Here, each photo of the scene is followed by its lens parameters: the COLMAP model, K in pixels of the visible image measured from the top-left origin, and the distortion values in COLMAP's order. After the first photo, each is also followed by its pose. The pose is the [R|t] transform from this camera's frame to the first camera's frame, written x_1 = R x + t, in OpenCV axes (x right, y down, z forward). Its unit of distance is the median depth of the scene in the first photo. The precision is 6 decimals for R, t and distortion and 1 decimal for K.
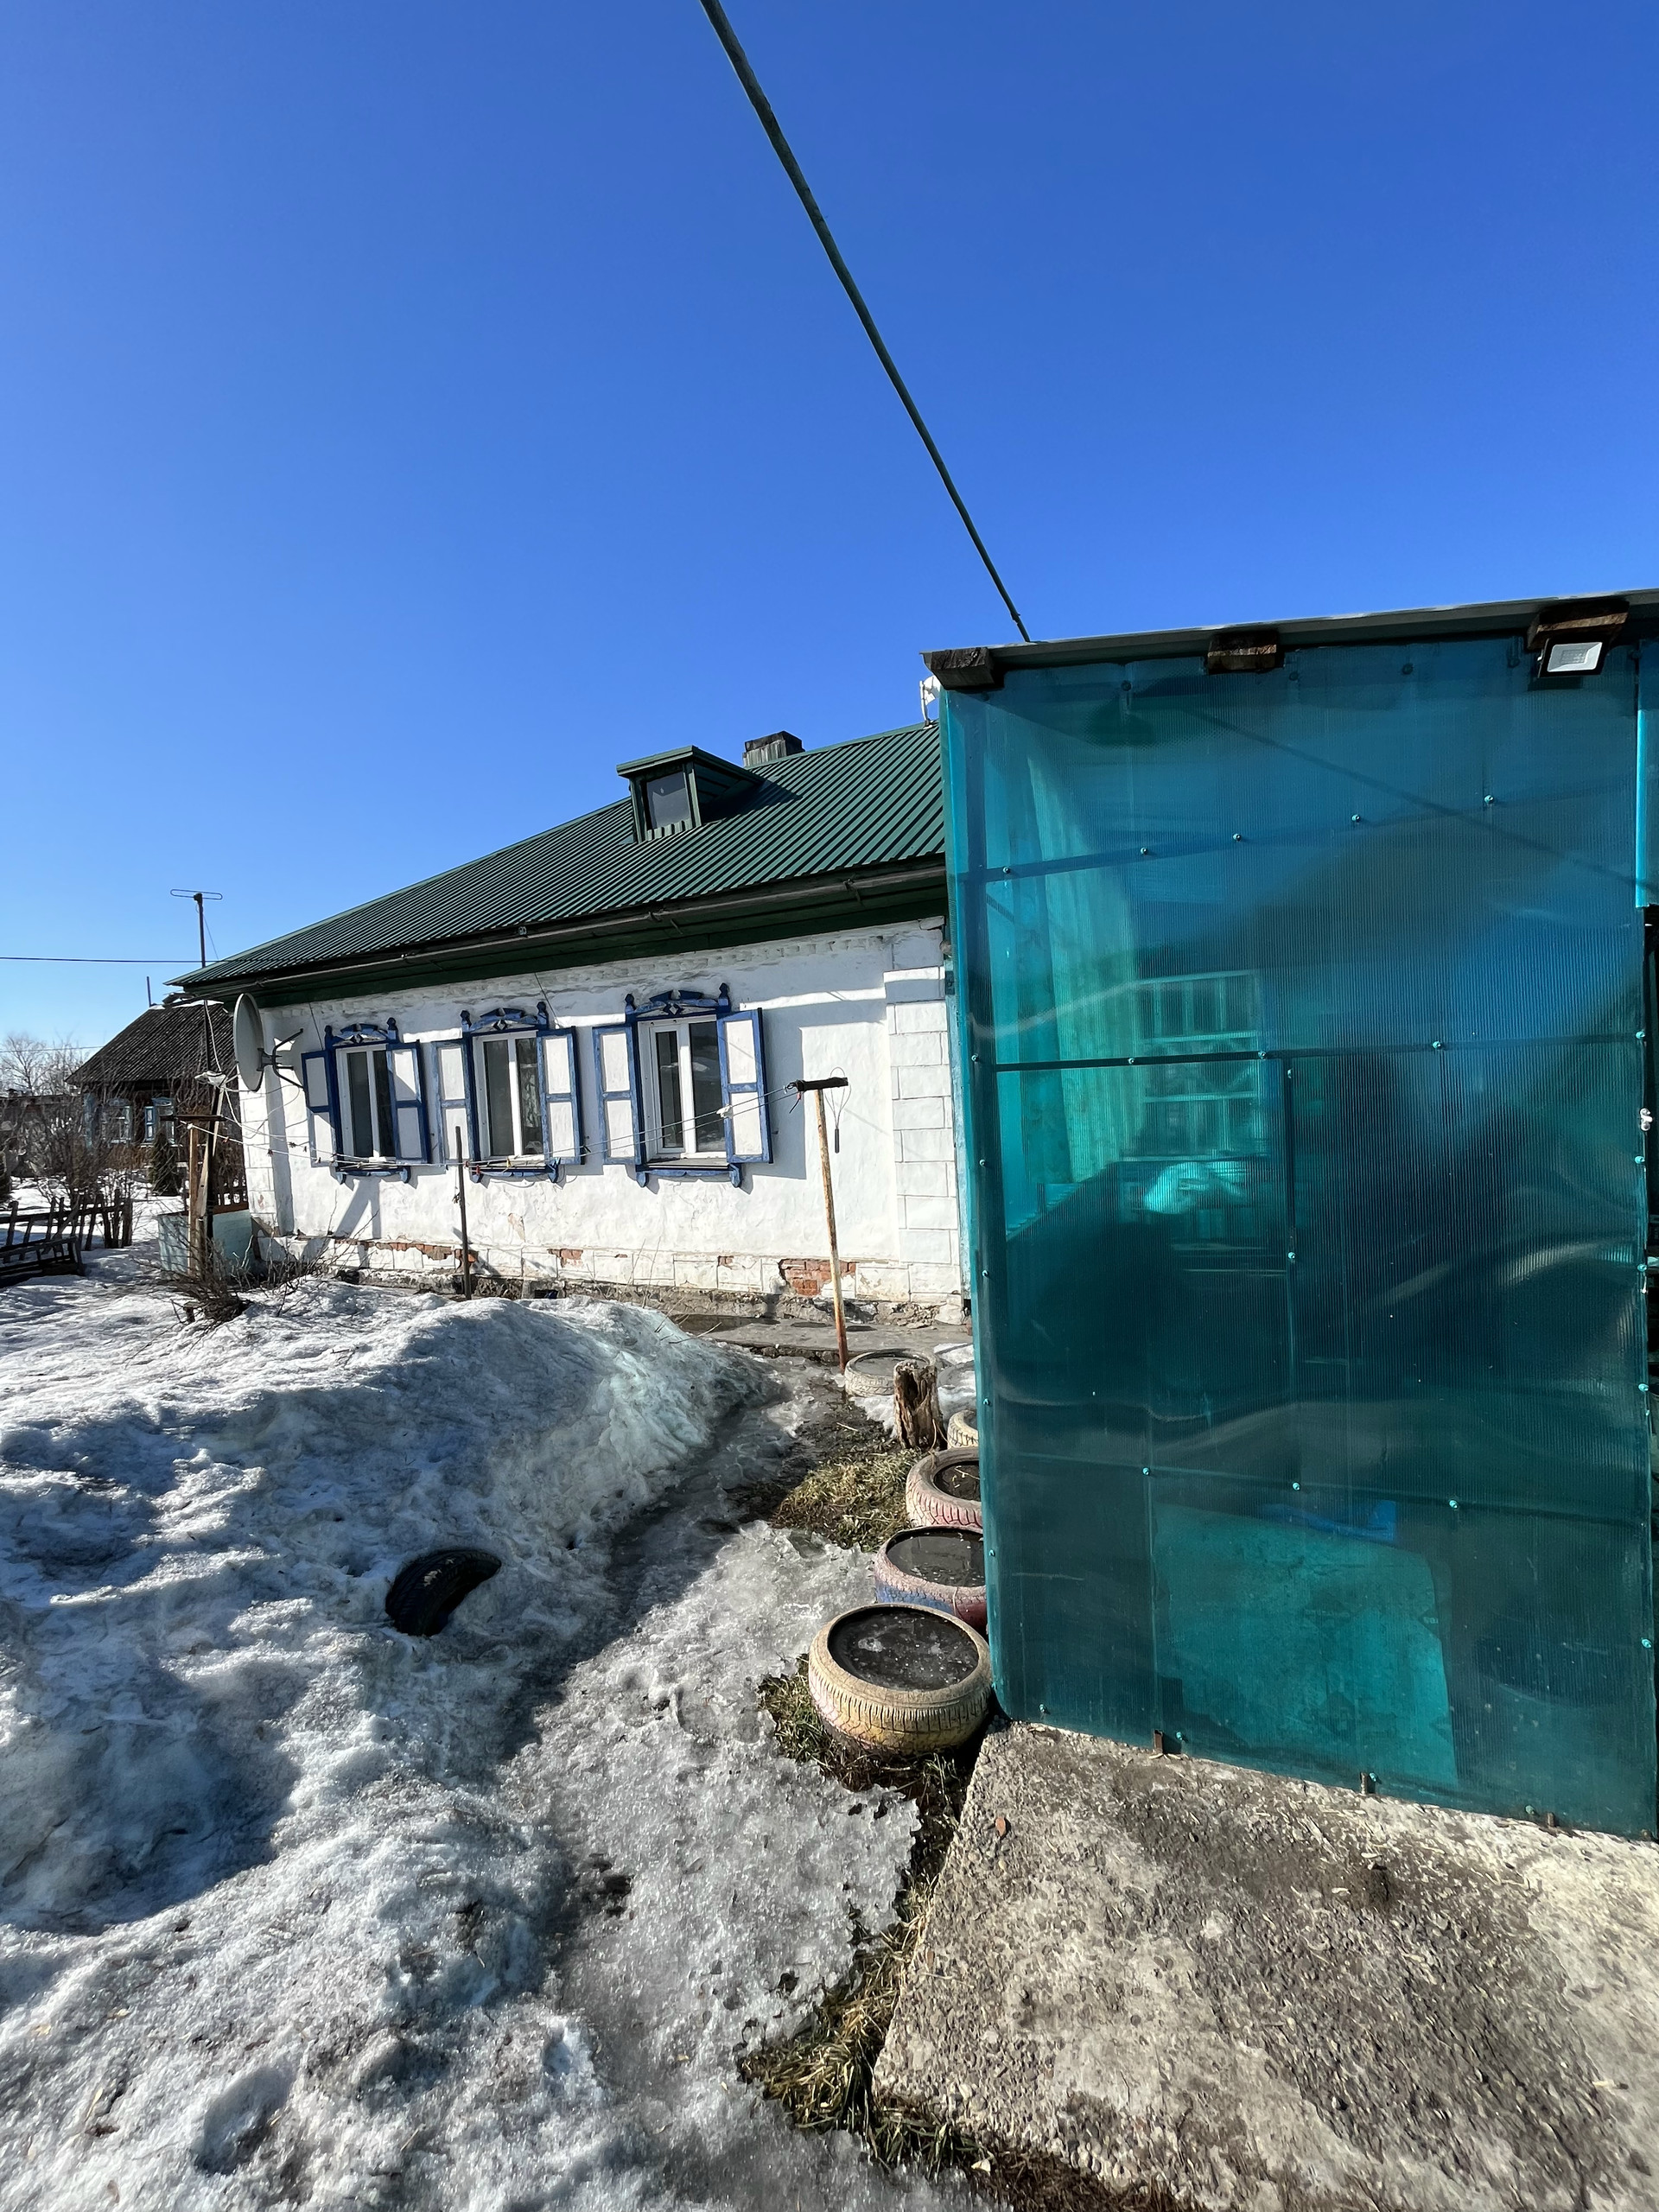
lens RADIAL K [[895.5, 0, 825.7], [0, 895.5, 1105.6], [0, 0, 1]] dist [-0.000719, -0.000925]
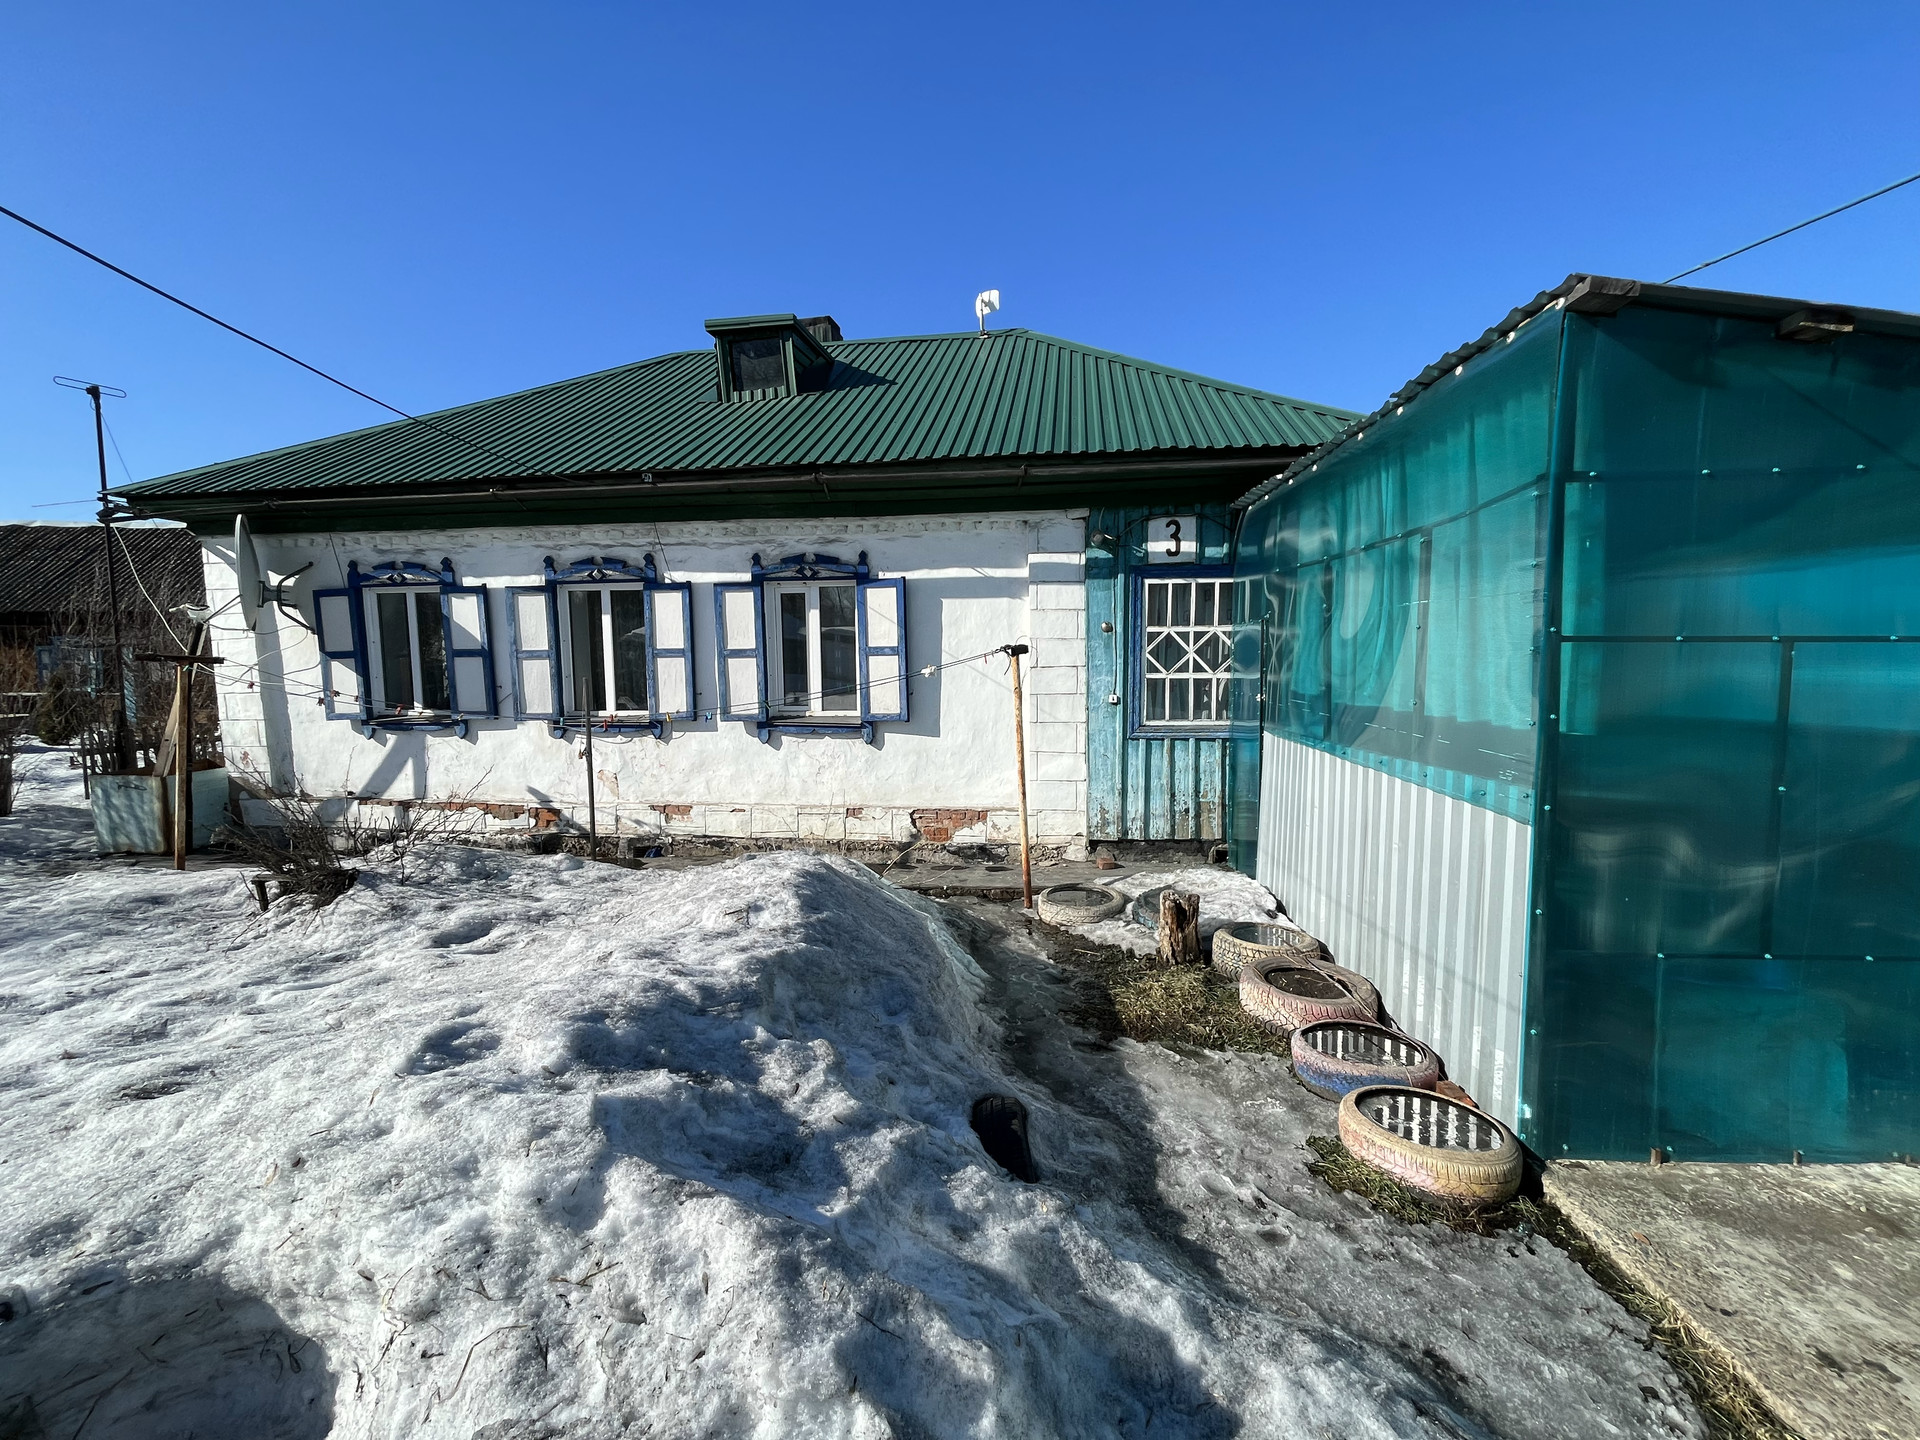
lens RADIAL K [[777.3, 0, 960.5], [0, 777.3, 719.5], [0, 0, 1]] dist [-0.000719, -0.000925]
pose [[0.944483, 0.016981, 0.328122, -0.311669], [-0.033920, 0.998367, 0.045970, 0.015720], [-0.326805, -0.054548, 0.943516, 0.091647]]
